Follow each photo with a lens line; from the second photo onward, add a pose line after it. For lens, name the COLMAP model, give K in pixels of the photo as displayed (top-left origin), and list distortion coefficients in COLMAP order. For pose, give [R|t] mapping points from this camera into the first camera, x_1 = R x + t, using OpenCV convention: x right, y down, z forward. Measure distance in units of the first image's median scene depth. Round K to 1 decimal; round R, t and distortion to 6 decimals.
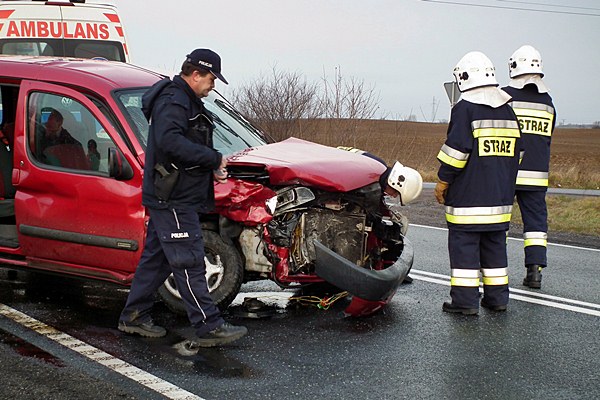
lens RADIAL K [[1025.0, 0, 299.9], [0, 1025.0, 200.0], [0, 0, 1]] dist [0.050082, 0.000000]
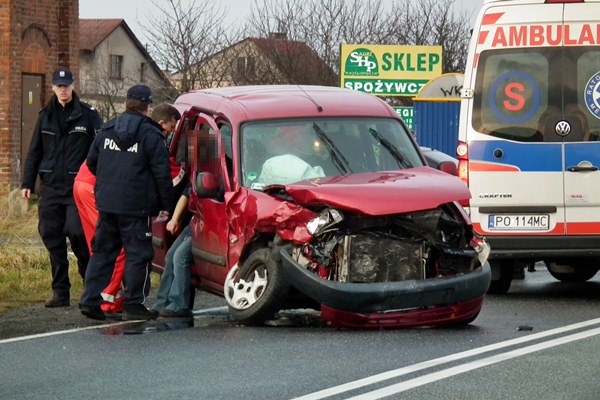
lens RADIAL K [[3452.2, 0, 301.2], [0, 3452.2, 199.8], [0, 0, 1]] dist [-1.520145, 0.000000]
pose [[0.661531, 0.005761, -0.749896, 1.553692], [-0.059600, 0.997211, -0.044916, 0.081866], [0.747546, 0.074407, 0.660029, -0.808737]]
